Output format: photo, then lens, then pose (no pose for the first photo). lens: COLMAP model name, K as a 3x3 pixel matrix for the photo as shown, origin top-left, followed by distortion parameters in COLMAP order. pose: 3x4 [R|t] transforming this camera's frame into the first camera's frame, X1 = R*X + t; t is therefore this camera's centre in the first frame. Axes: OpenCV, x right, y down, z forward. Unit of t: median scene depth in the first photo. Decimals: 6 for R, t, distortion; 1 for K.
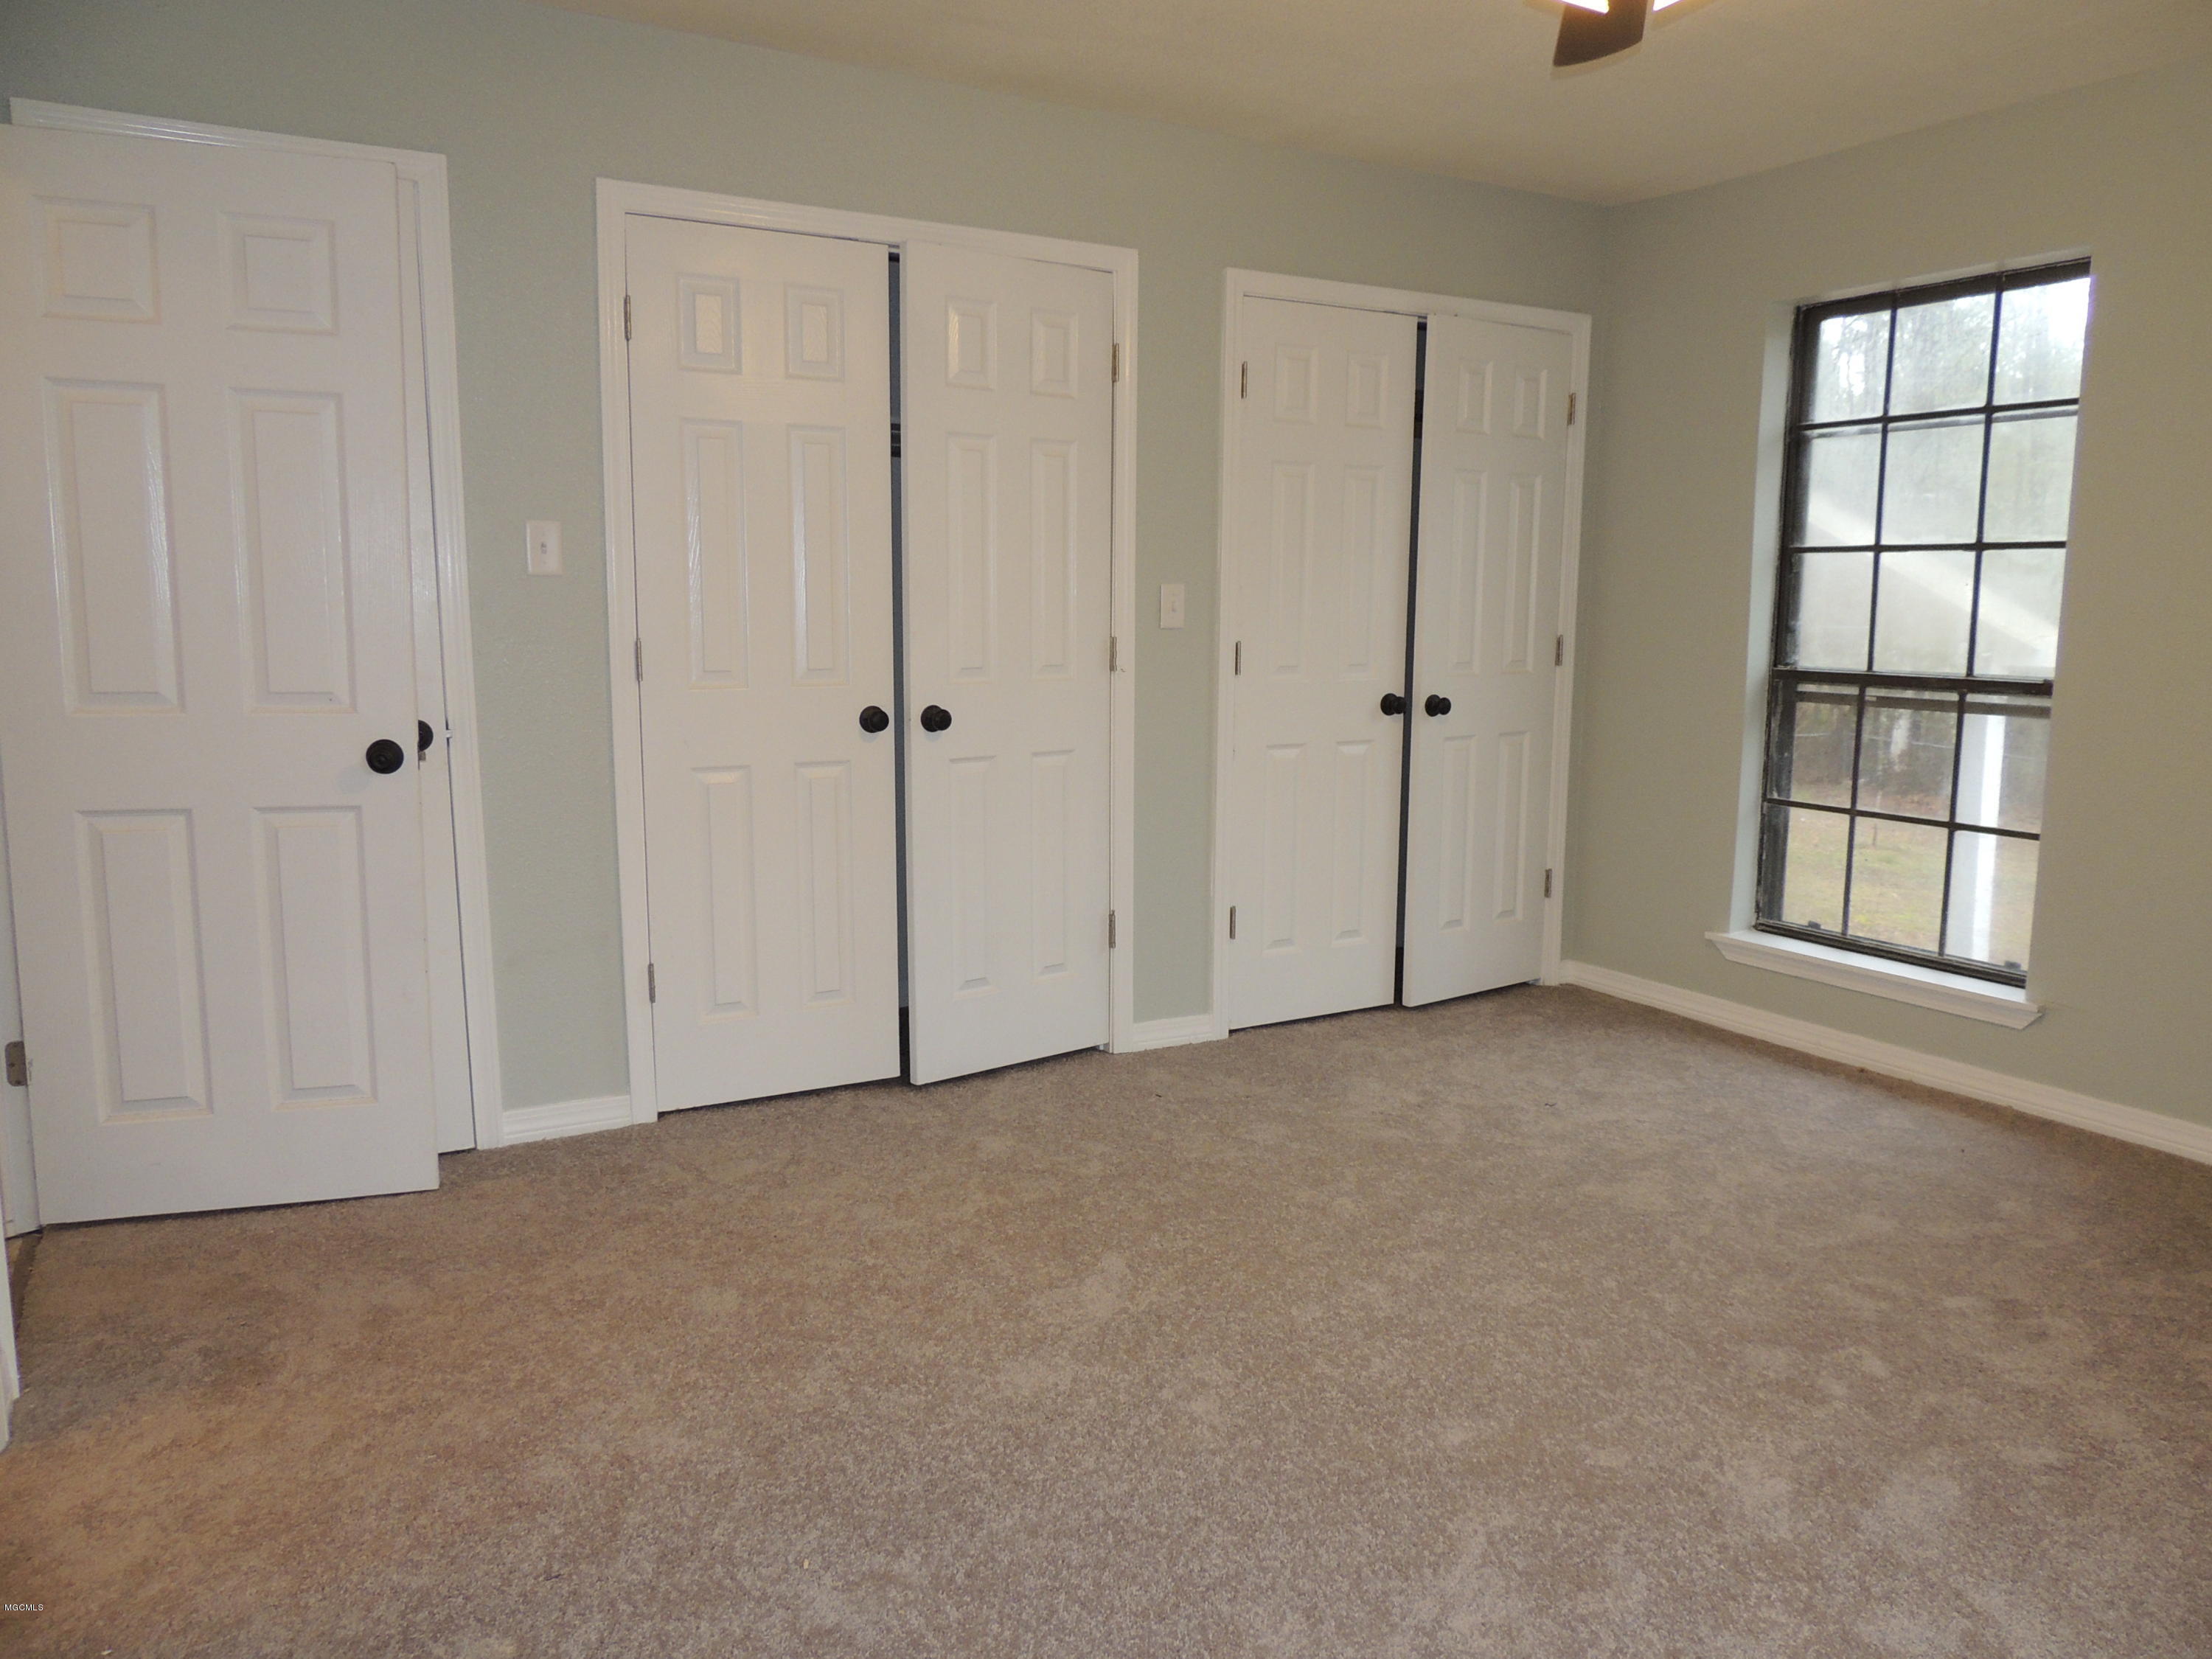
lens RADIAL K [[1558.0, 0, 1162.1], [0, 1558.0, 799.4], [0, 0, 1]] dist [-0.030654, -0.001279]
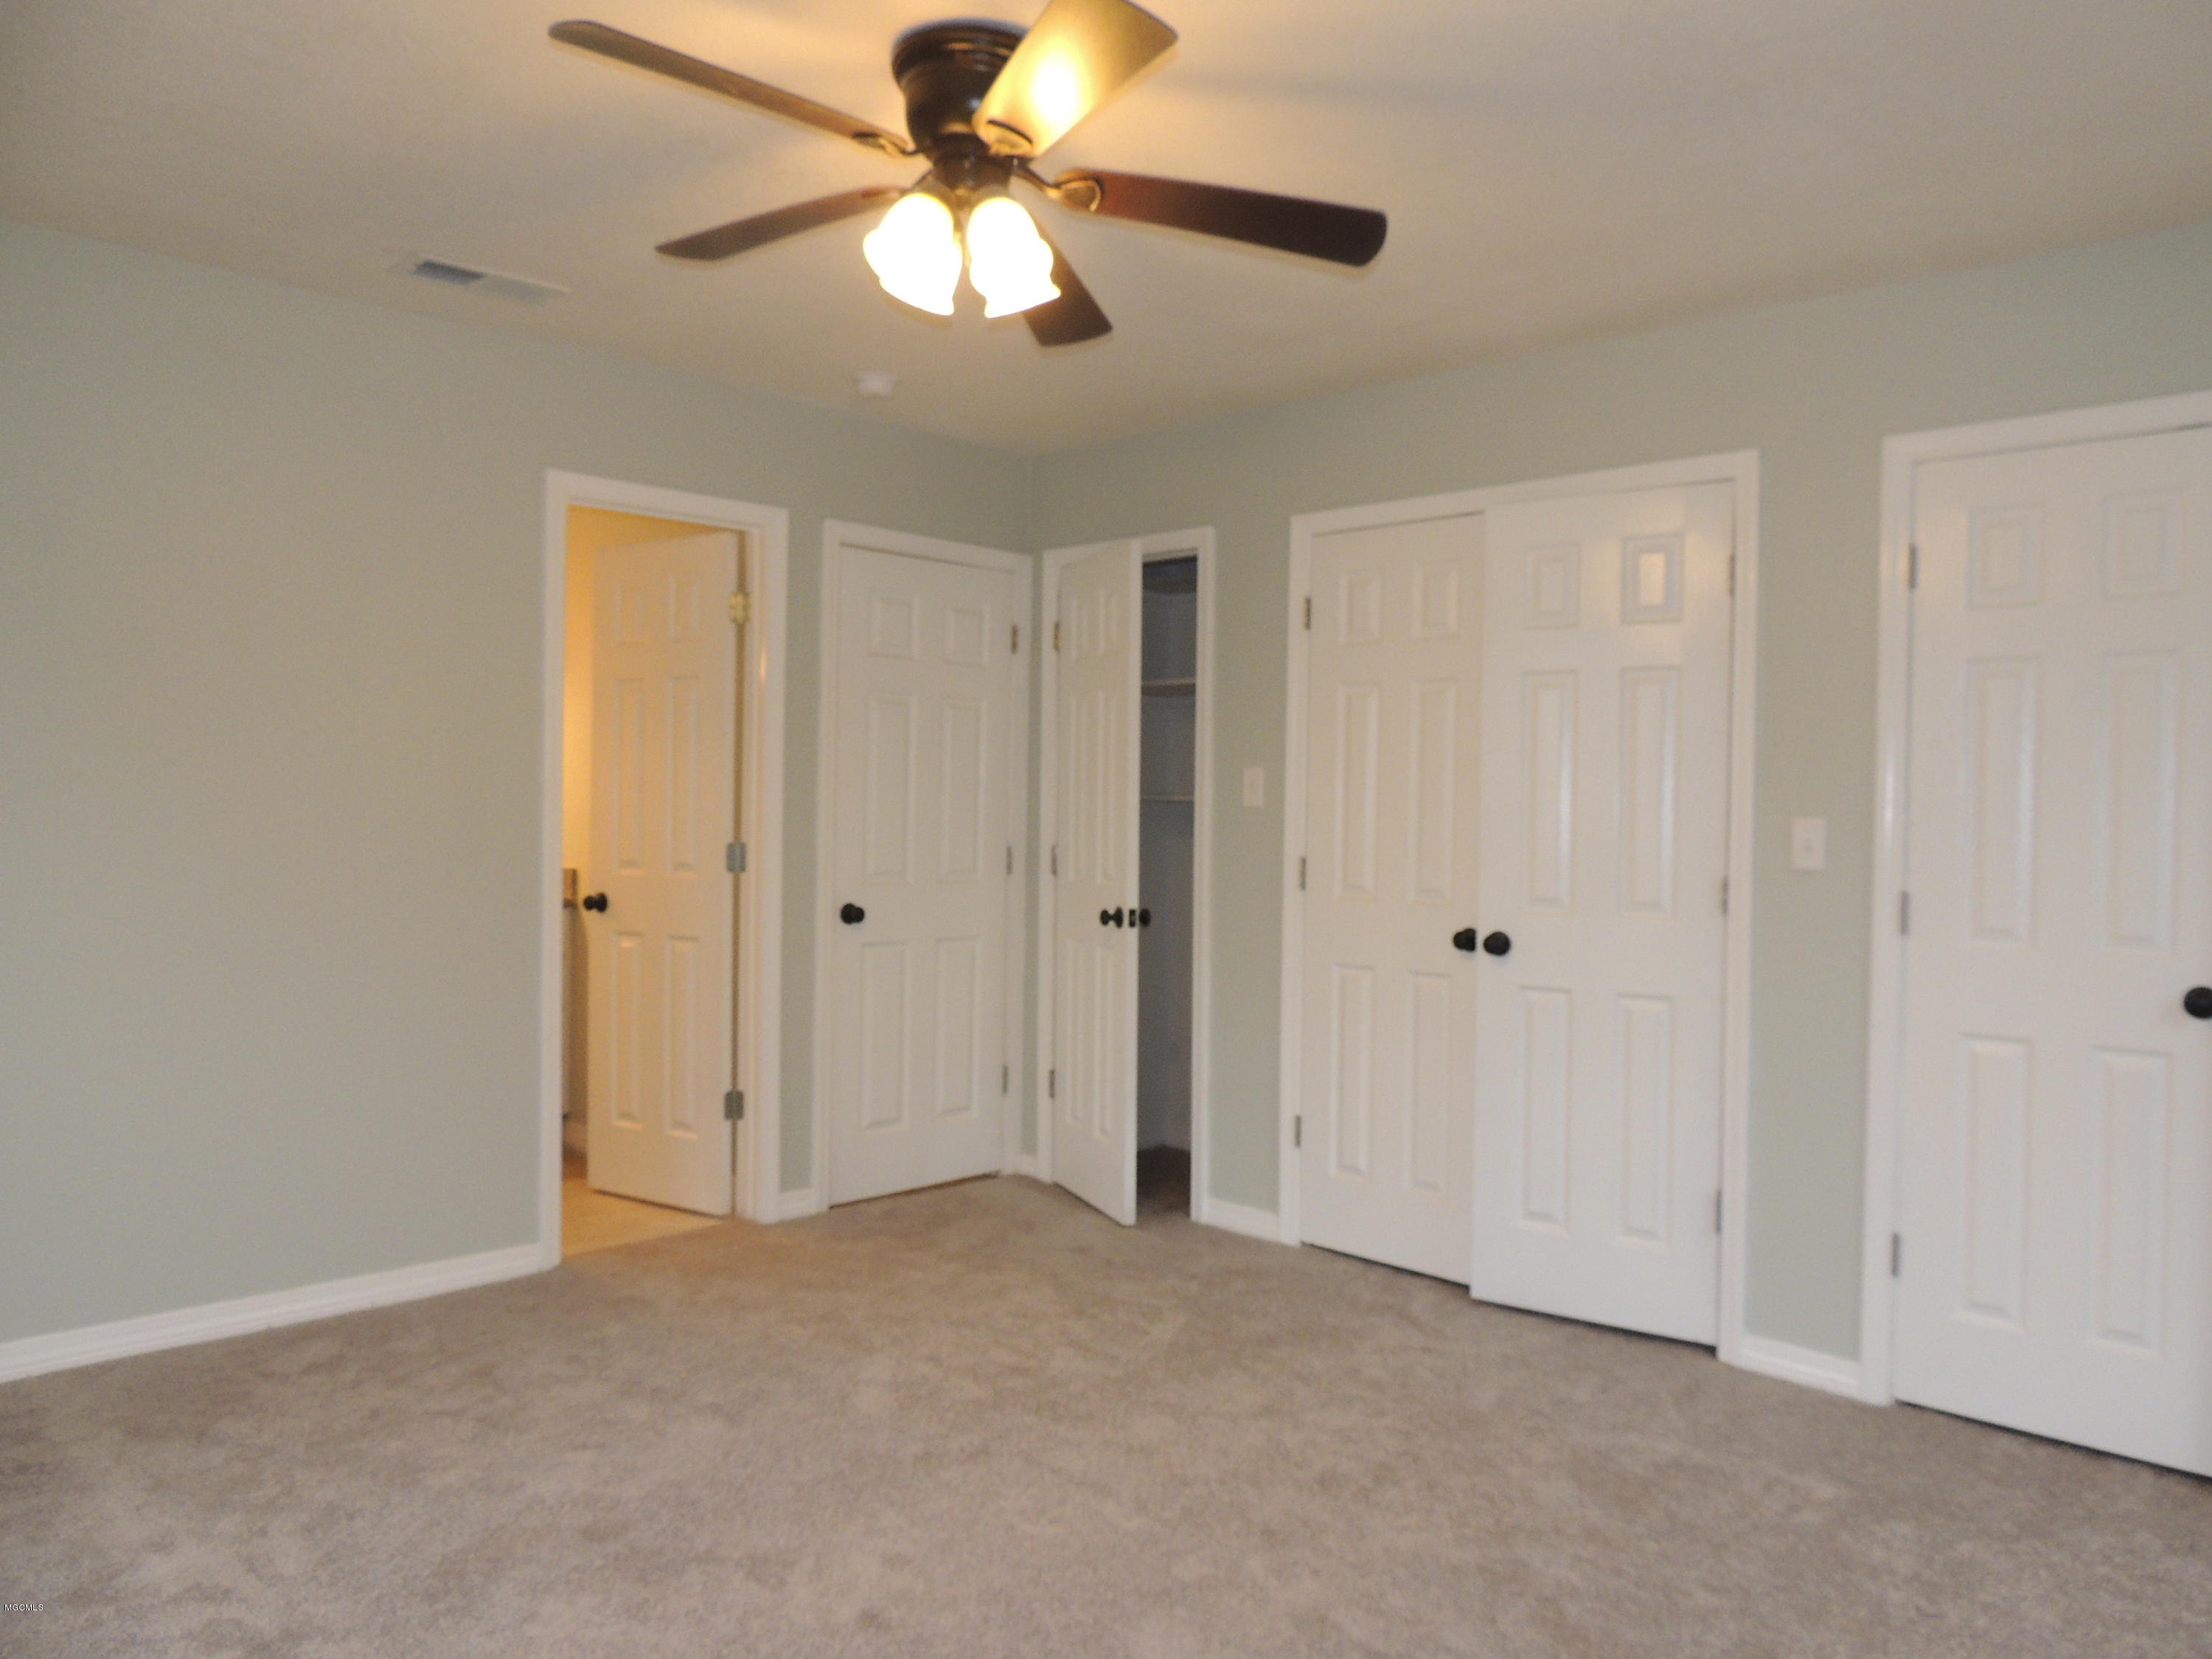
lens RADIAL K [[1558.0, 0, 1097.1], [0, 1558.0, 861.0], [0, 0, 1]] dist [-0.030654, -0.001279]
pose [[0.280031, 0.024630, -0.959675, 0.910208], [-0.152871, 0.988059, -0.019249, -0.052569], [0.947741, 0.152096, 0.280453, 0.519972]]
